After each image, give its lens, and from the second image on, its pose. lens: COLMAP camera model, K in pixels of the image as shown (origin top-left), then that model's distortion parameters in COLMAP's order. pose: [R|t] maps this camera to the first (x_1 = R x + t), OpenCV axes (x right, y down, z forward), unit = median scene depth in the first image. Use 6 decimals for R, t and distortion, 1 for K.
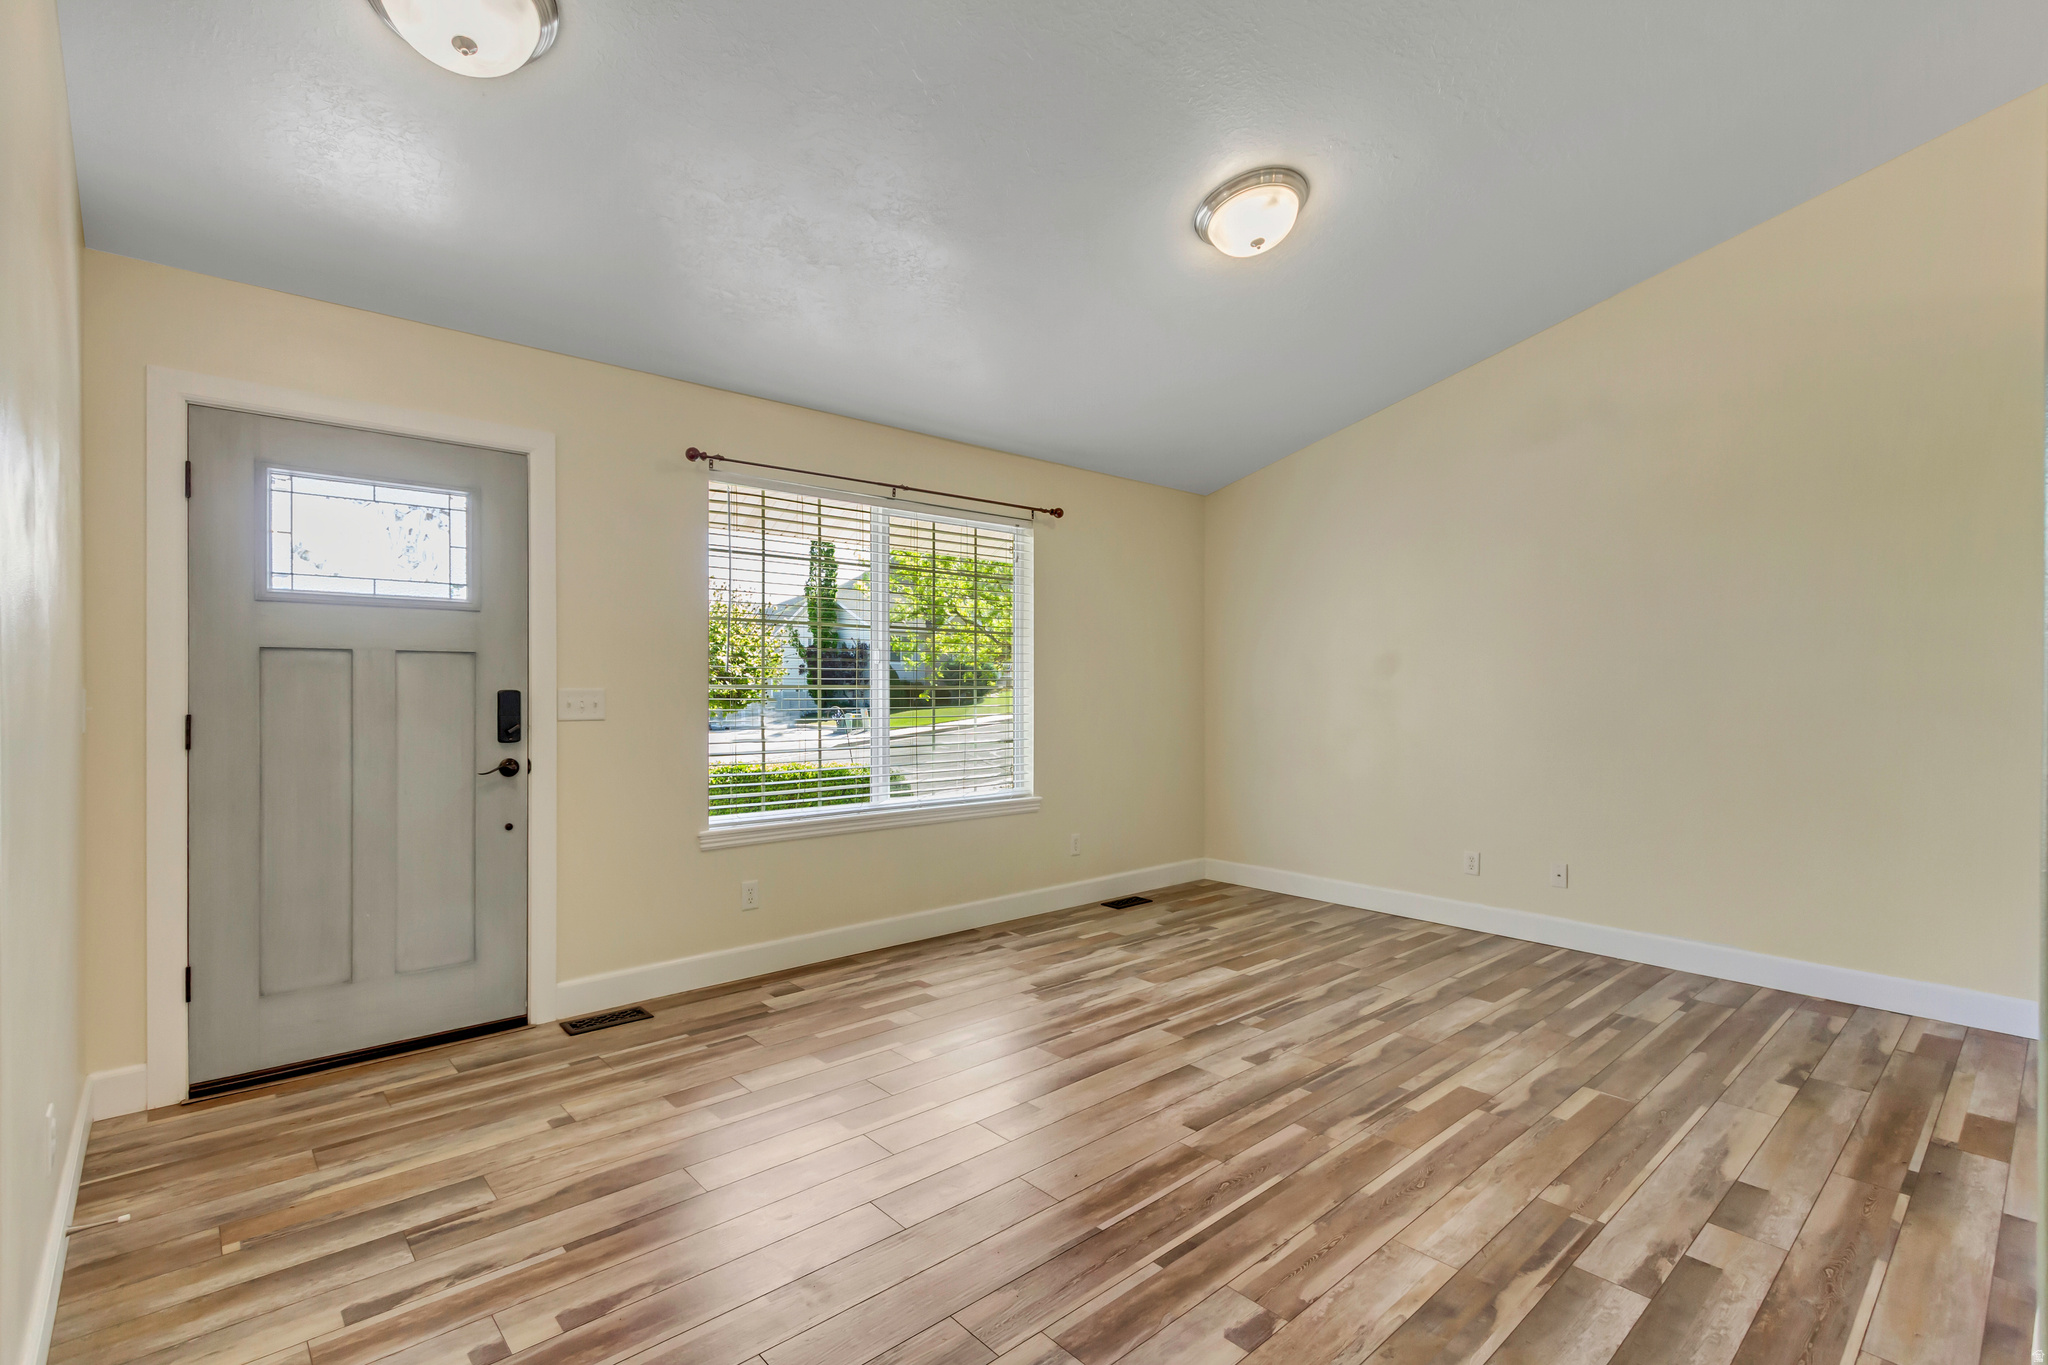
lens RADIAL K [[949.6, 0, 1021.0], [0, 949.6, 686.5], [0, 0, 1]] dist [0.013962, -0.004276]
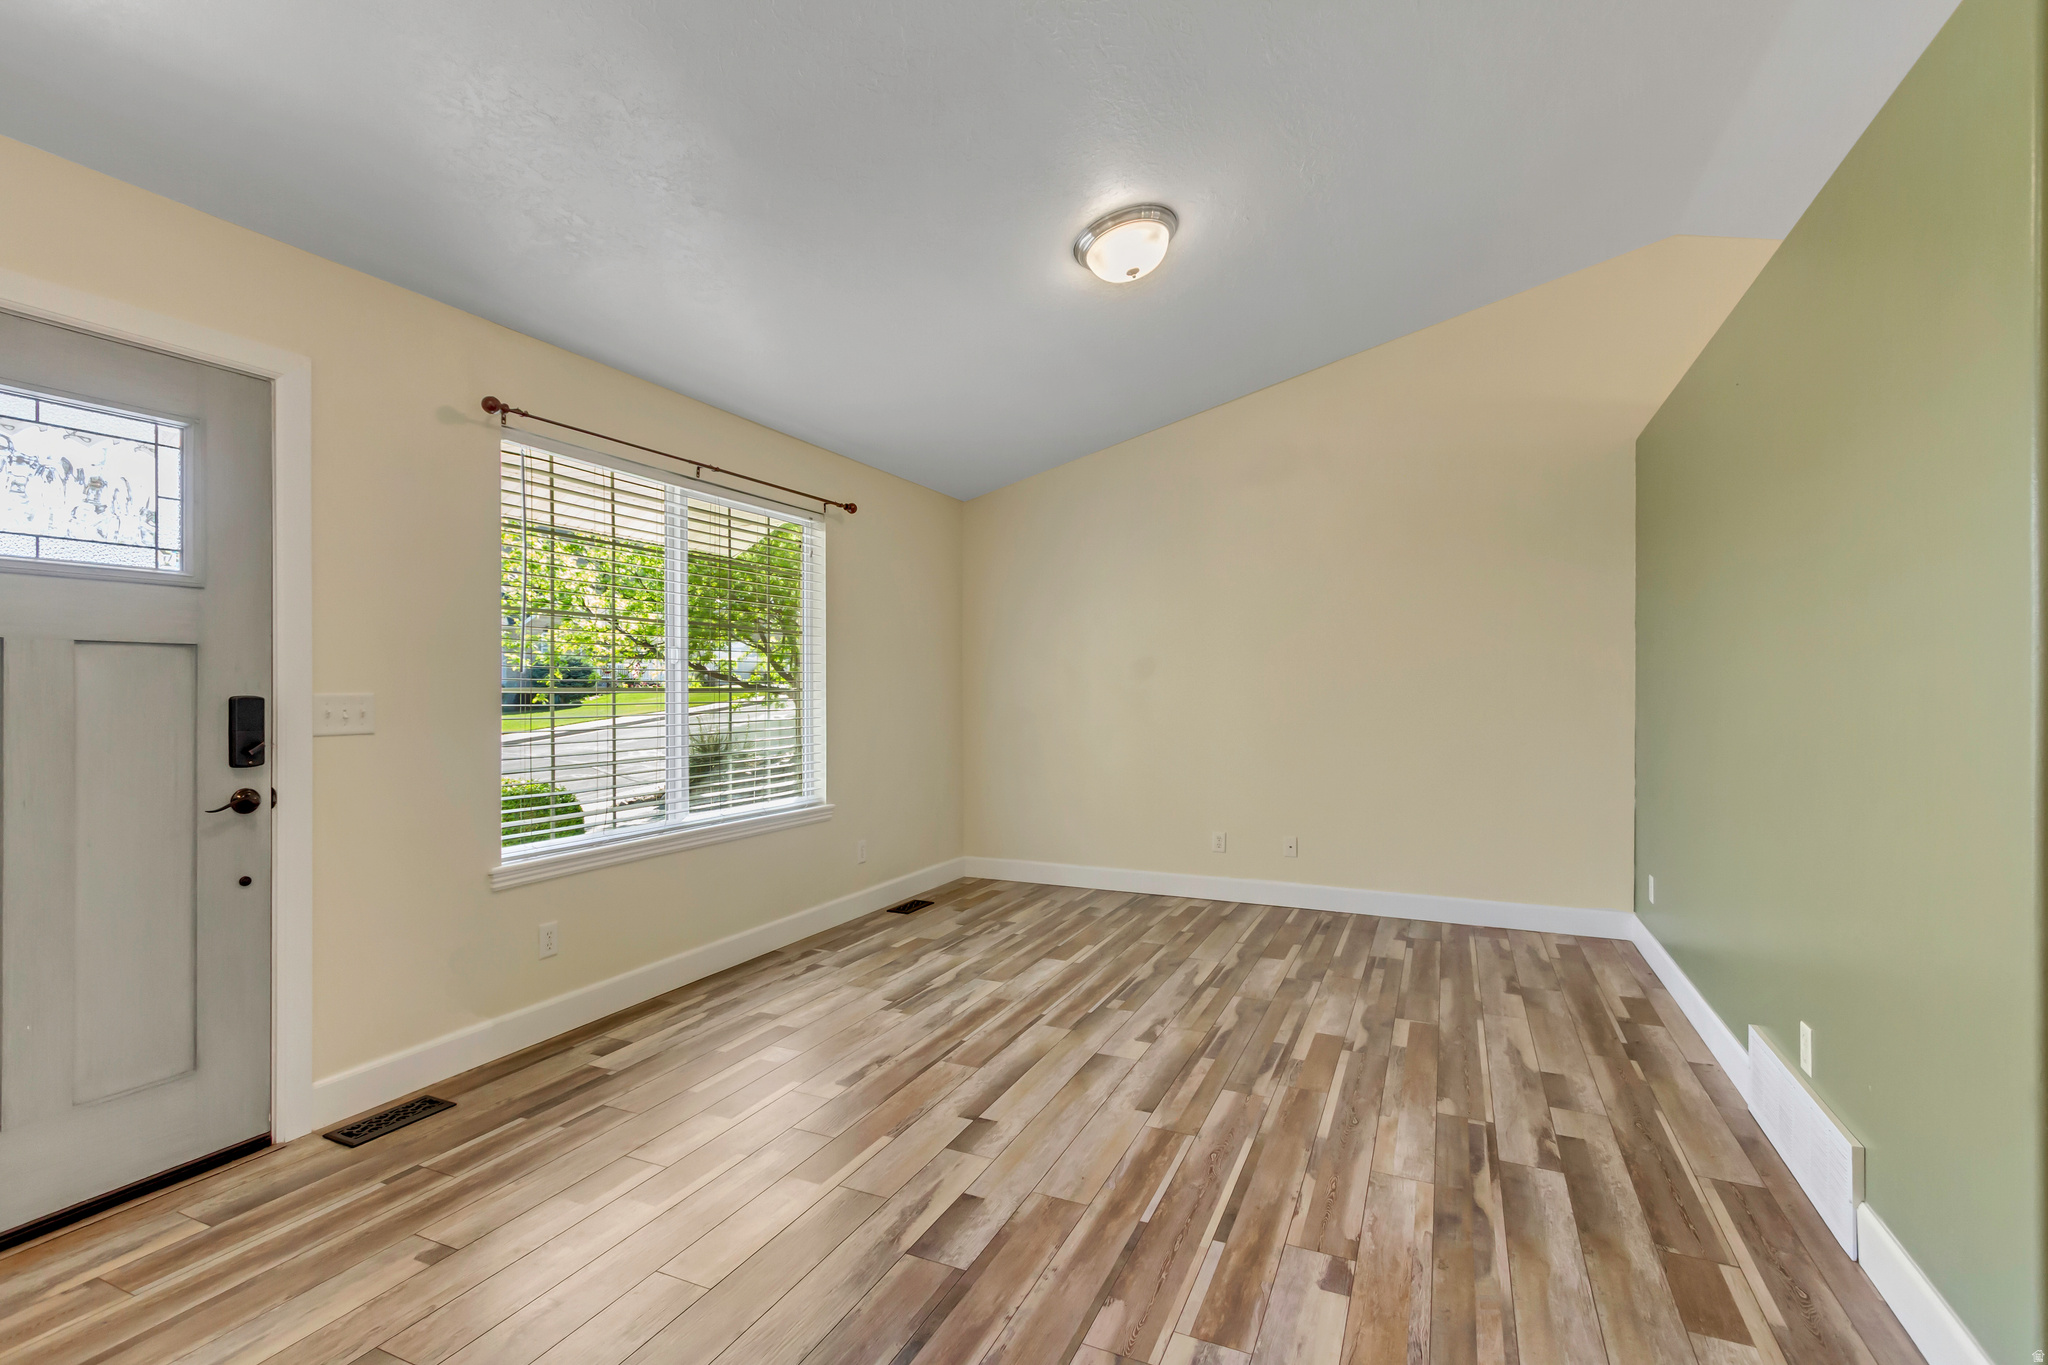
lens RADIAL K [[949.6, 0, 1012.6], [0, 949.6, 681.8], [0, 0, 1]] dist [0.013962, -0.004276]
pose [[0.913463, -0.000623, 0.406921, -0.299369], [0.003150, 0.999980, -0.005539, -0.001281], [-0.406910, 0.006341, 0.913446, 0.081495]]
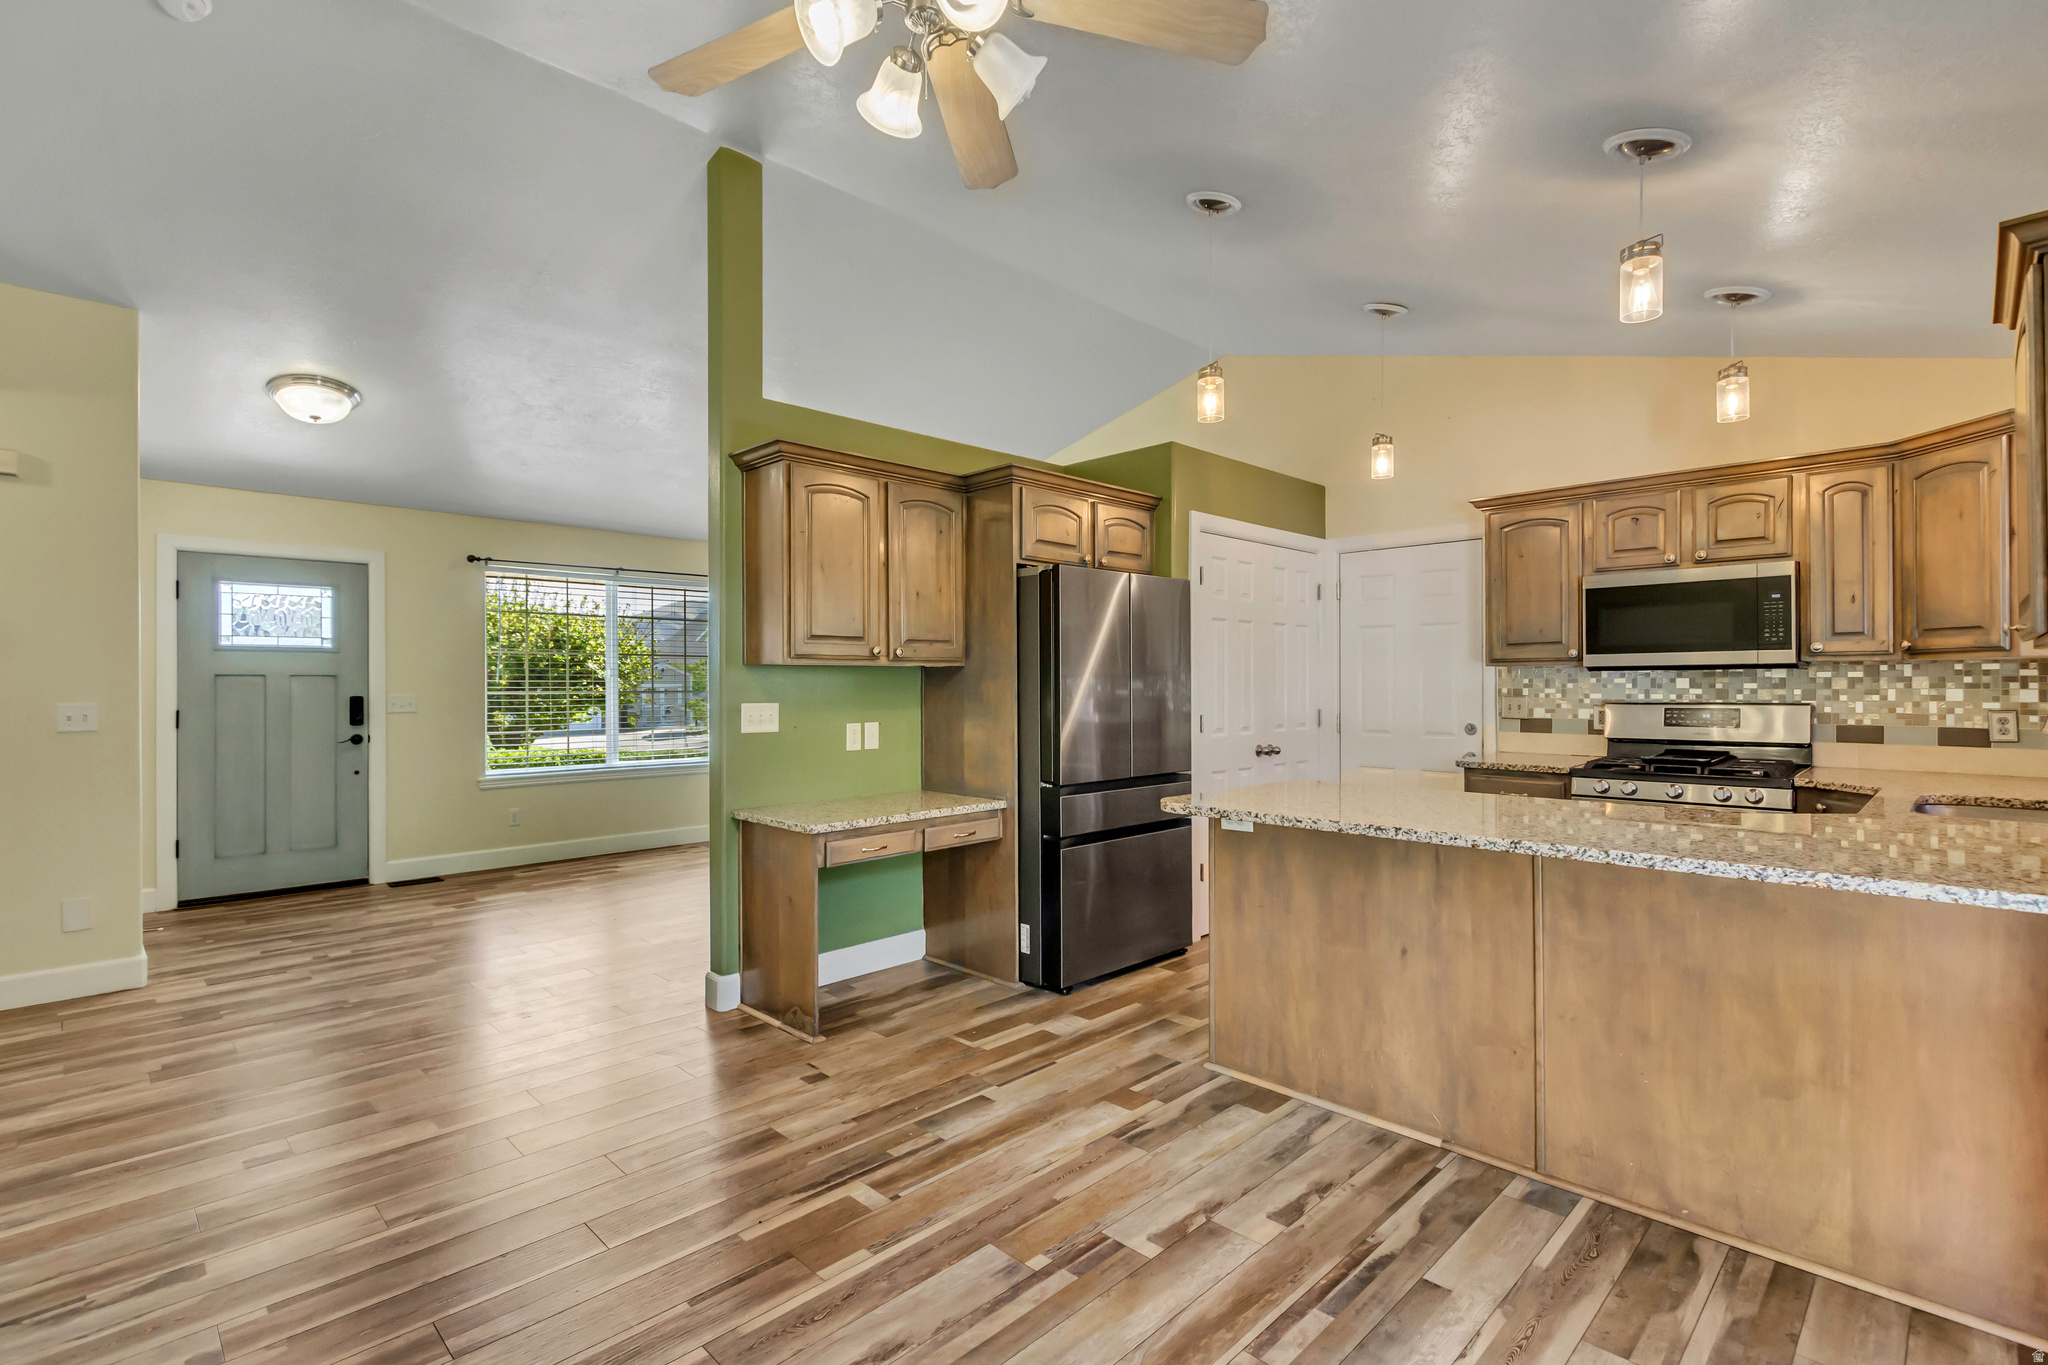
lens RADIAL K [[949.6, 0, 1018.6], [0, 949.6, 676.6], [0, 0, 1]] dist [0.013962, -0.004276]
pose [[0.998676, -0.011851, 0.050055, 0.624467], [0.012650, 0.999797, -0.015668, 0.010994], [-0.049860, 0.016281, 0.998624, -0.867414]]
